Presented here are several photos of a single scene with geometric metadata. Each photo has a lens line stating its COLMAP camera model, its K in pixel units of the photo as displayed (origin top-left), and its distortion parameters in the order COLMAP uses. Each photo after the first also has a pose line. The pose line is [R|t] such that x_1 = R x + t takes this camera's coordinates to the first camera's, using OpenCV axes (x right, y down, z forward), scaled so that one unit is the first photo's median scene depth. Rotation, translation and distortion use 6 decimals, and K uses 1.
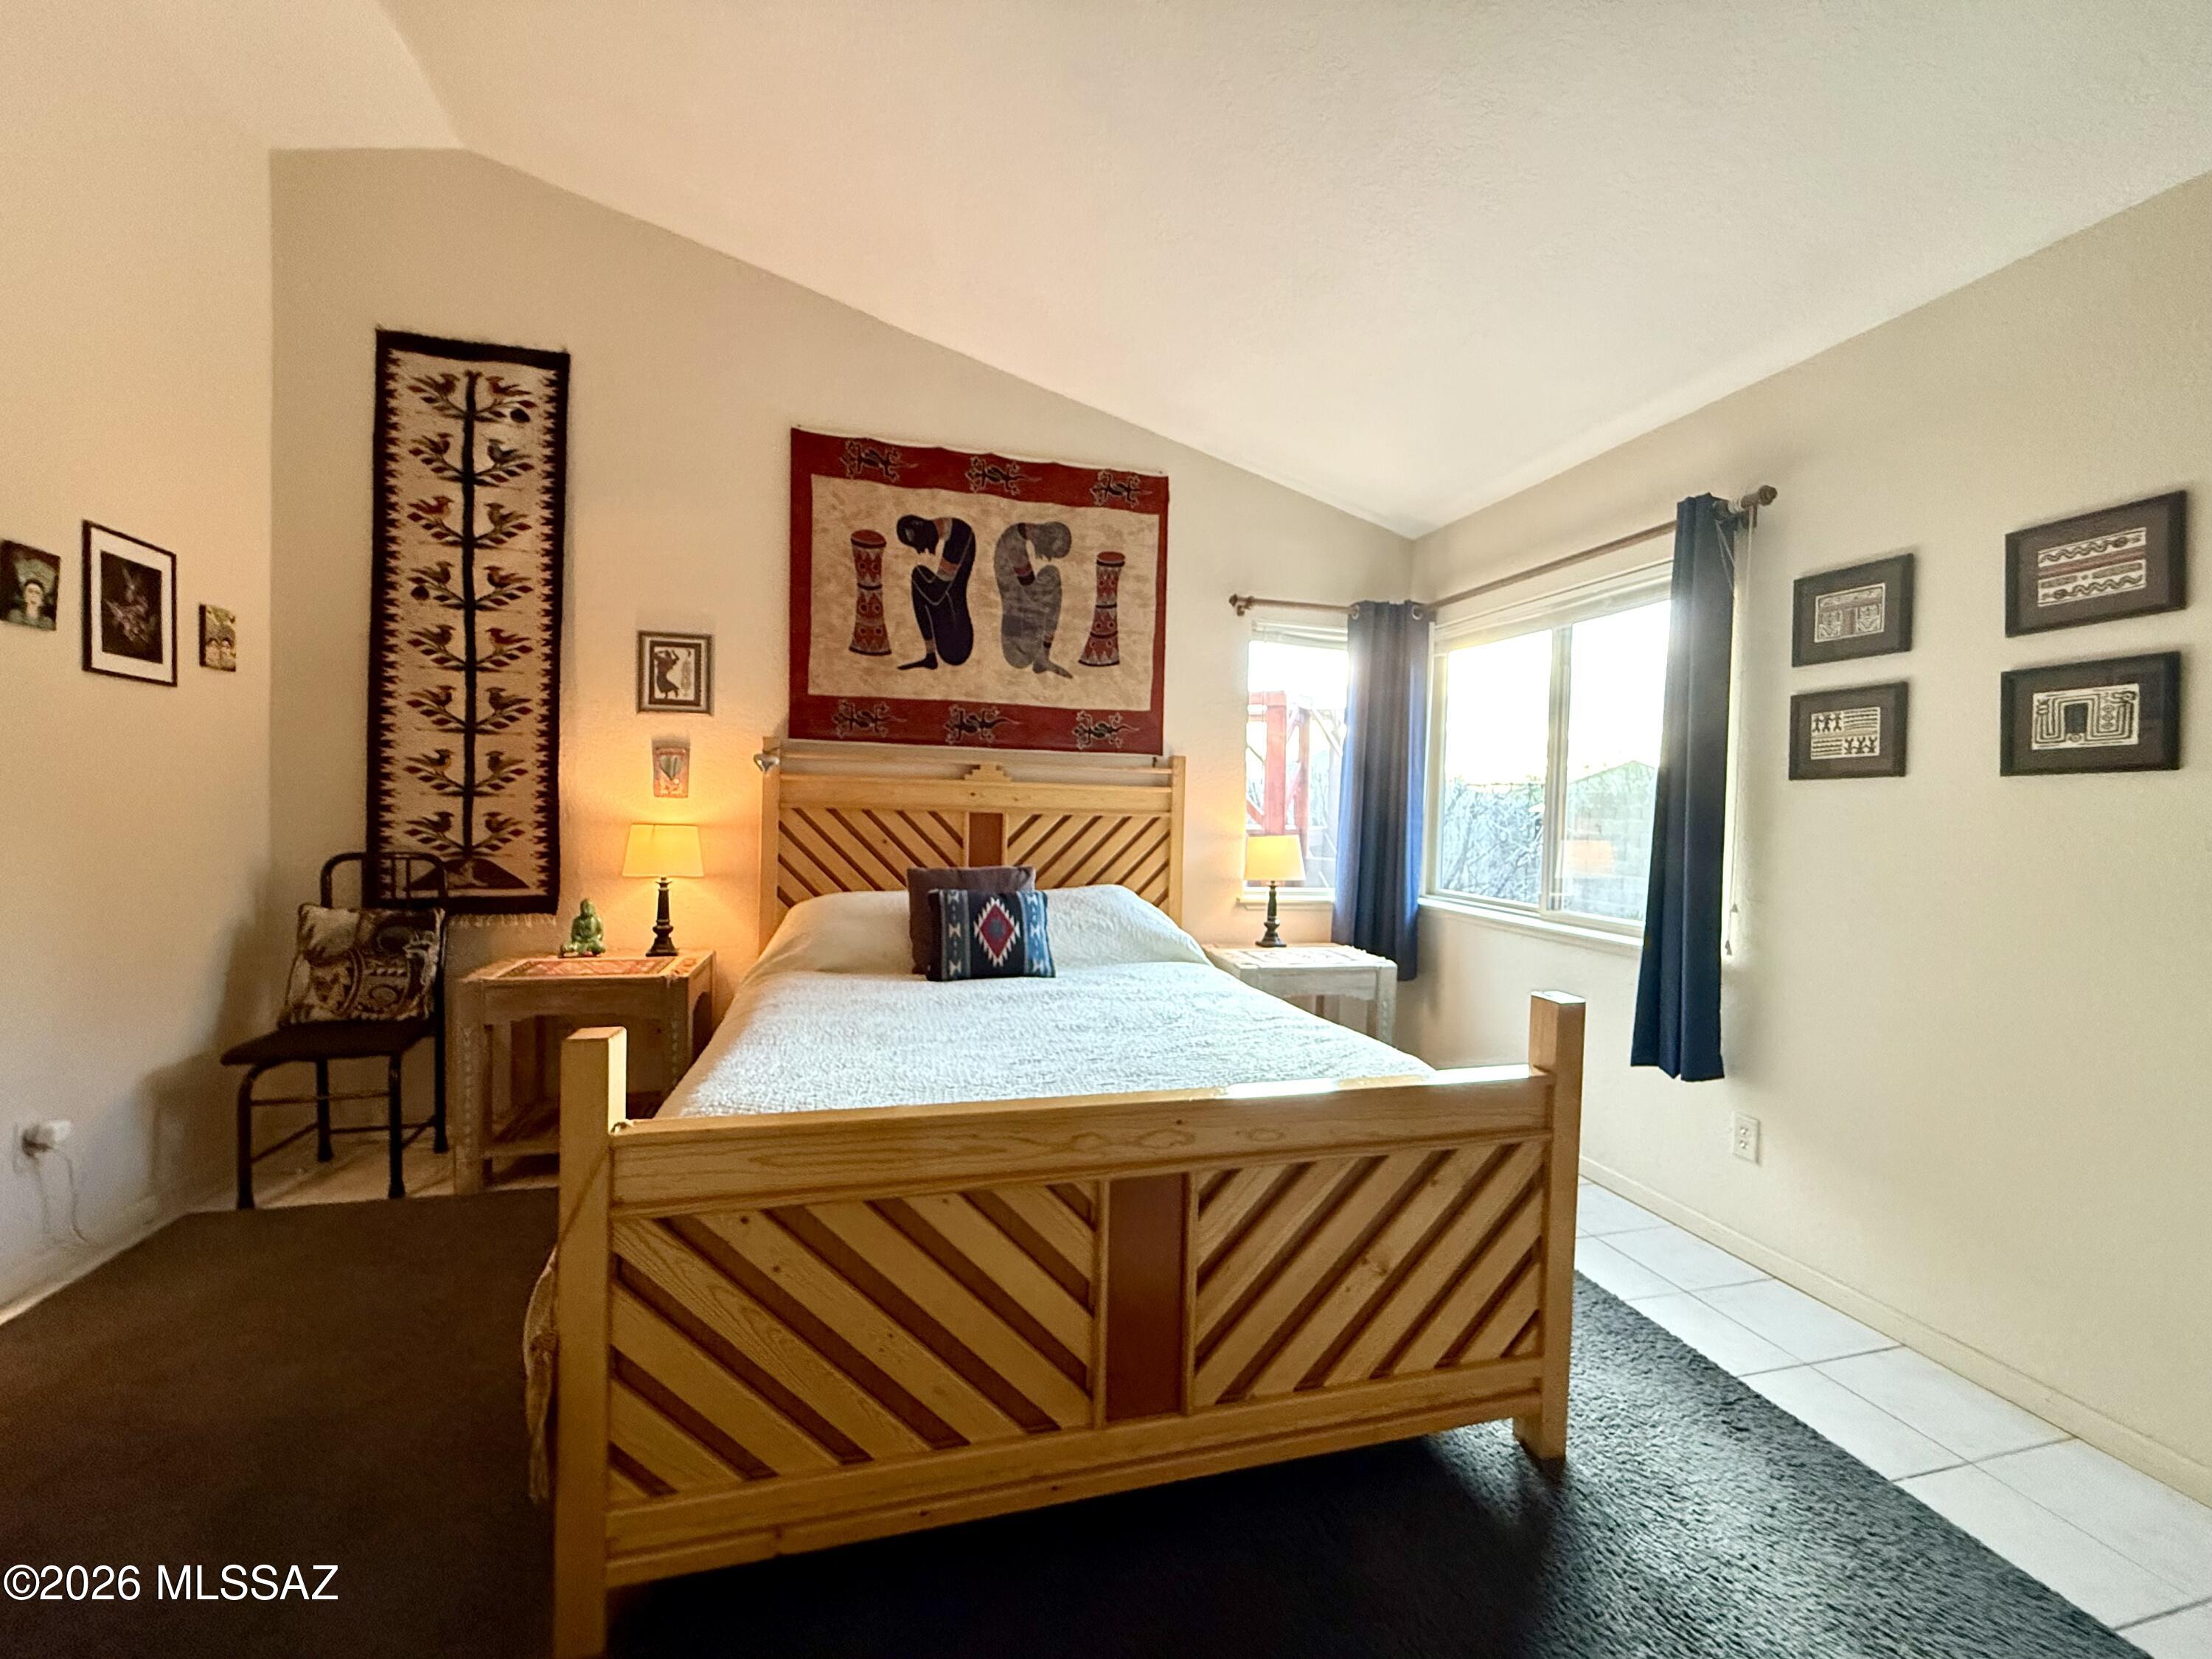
lens RADIAL K [[885.8, 0, 1095.3], [0, 885.8, 834.0], [0, 0, 1]] dist [-0.001338, 0.001026]
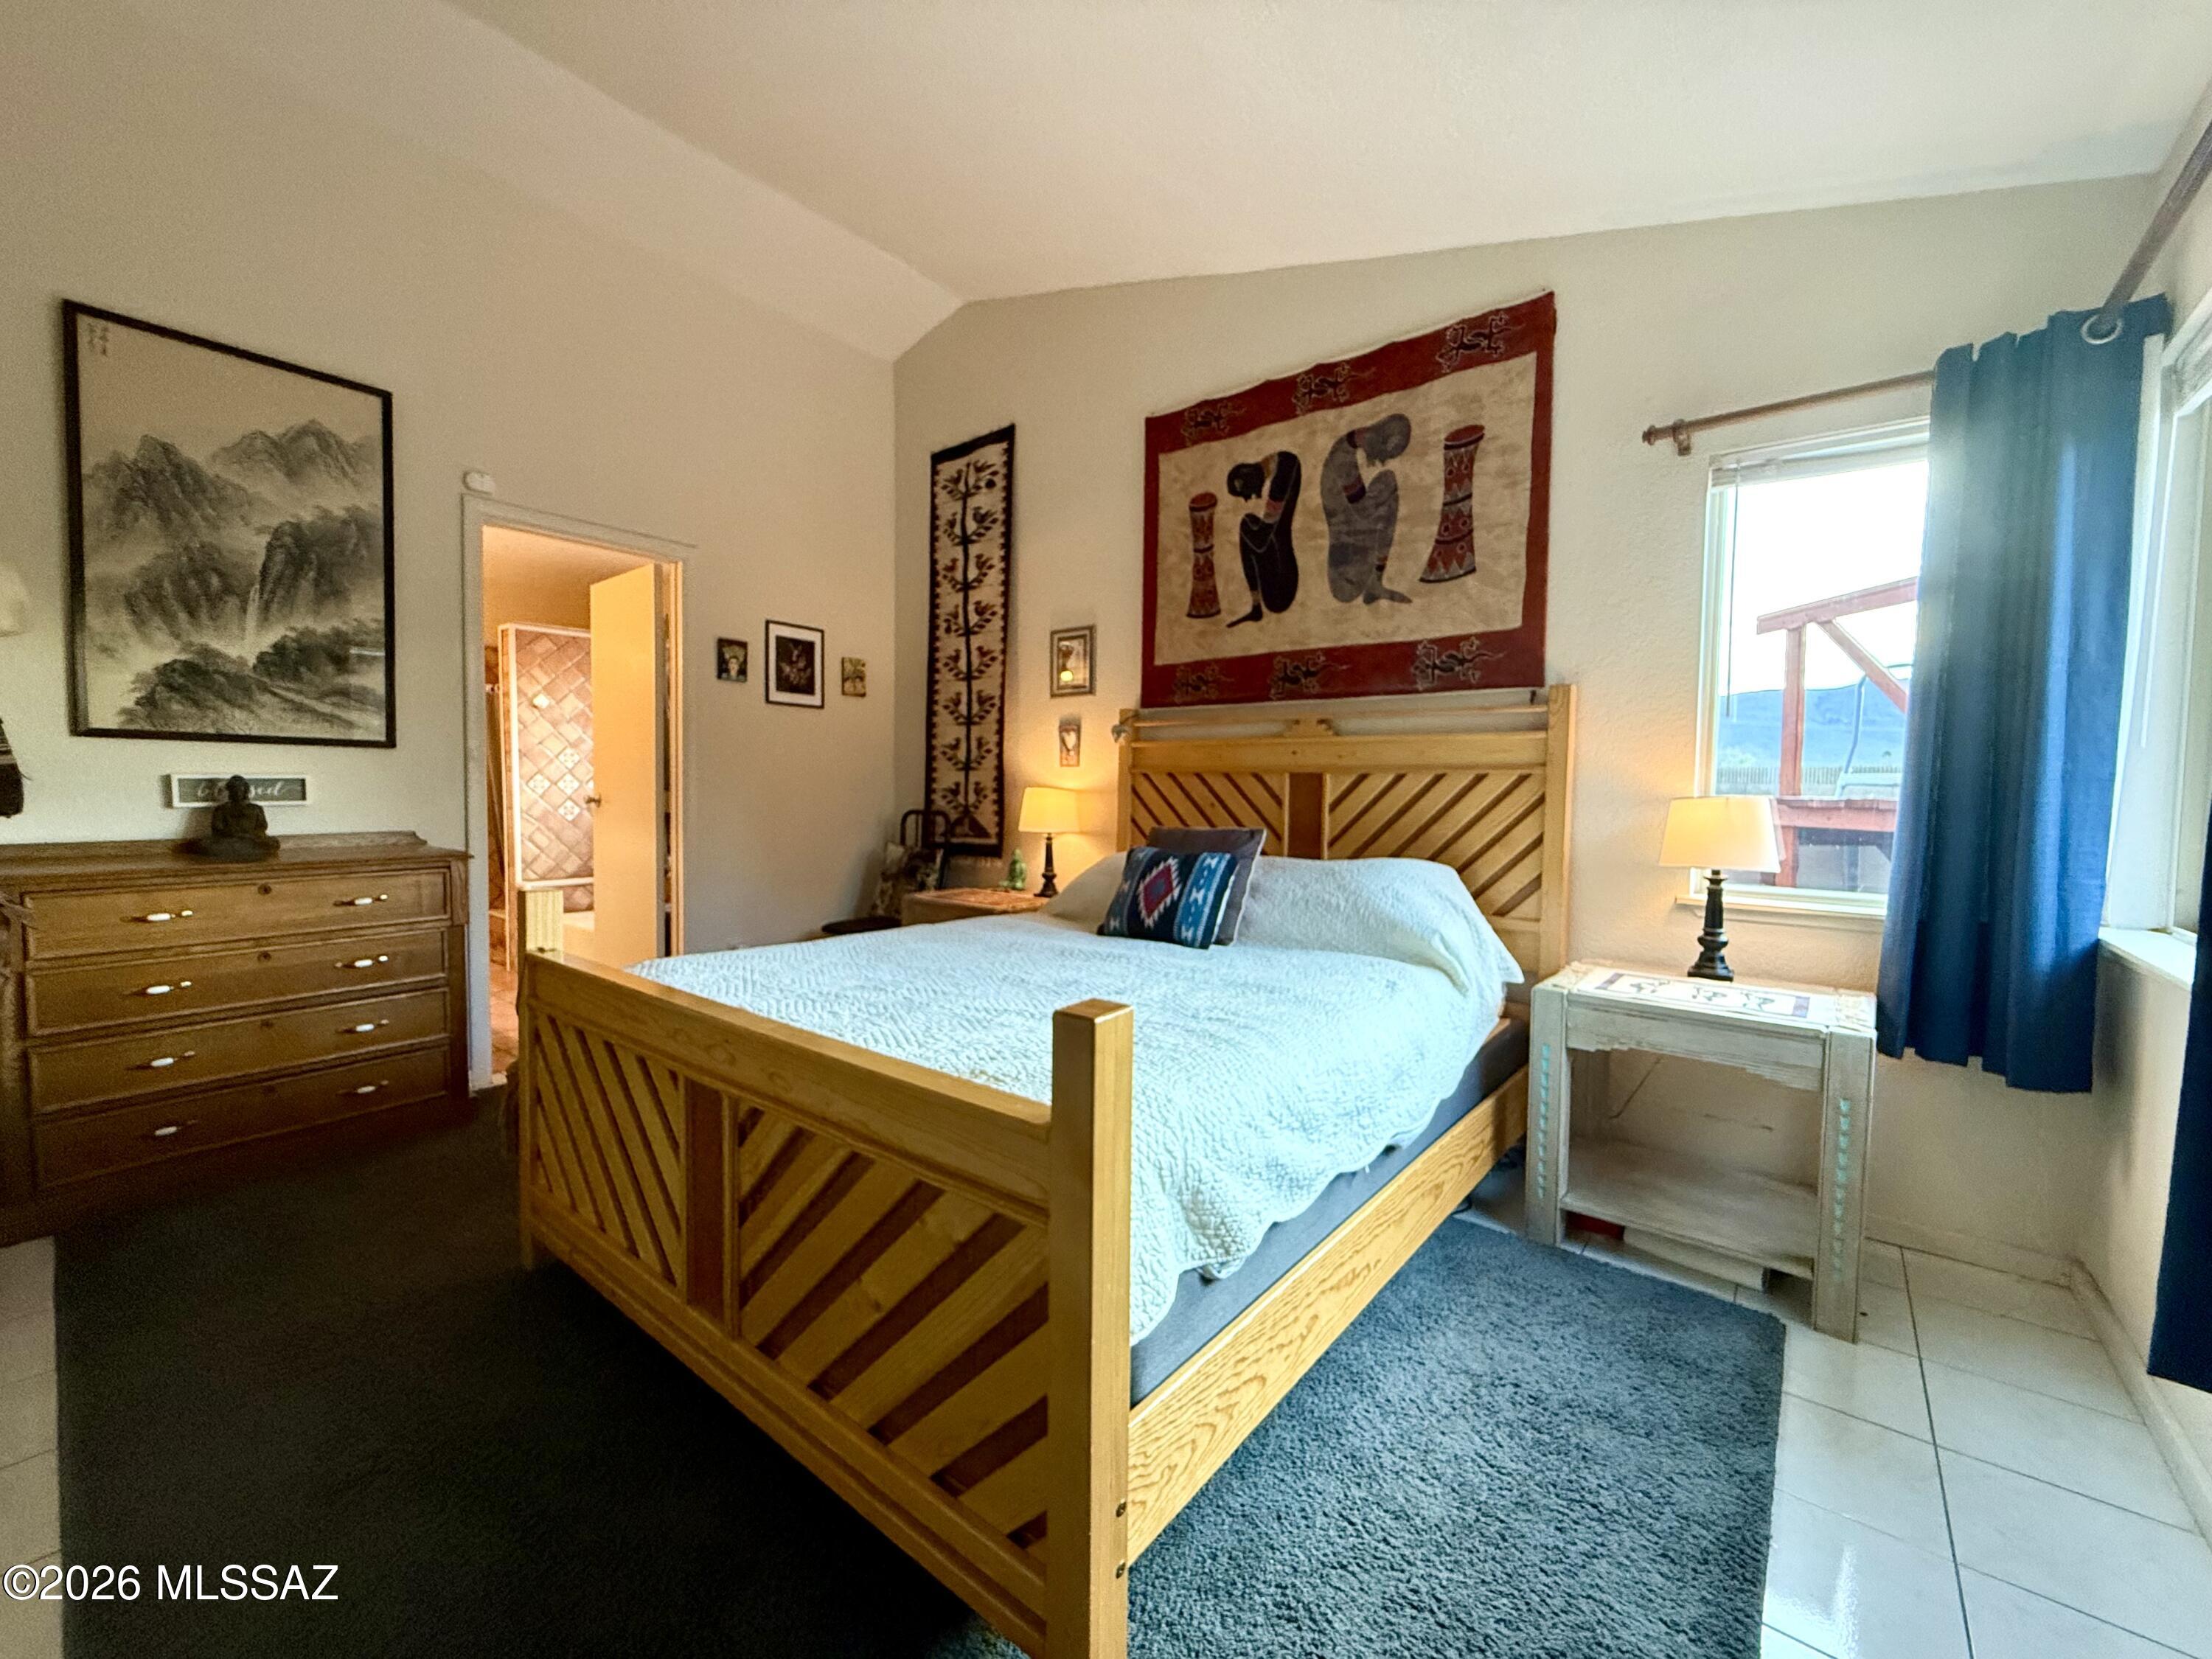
lens RADIAL K [[885.8, 0, 1096.5], [0, 885.8, 830.8], [0, 0, 1]] dist [-0.001338, 0.001026]
pose [[0.590211, 0.020682, -0.806984, 0.488574], [-0.020744, 0.999730, 0.010450, 0.030240], [0.806982, 0.010572, 0.590481, 0.318417]]
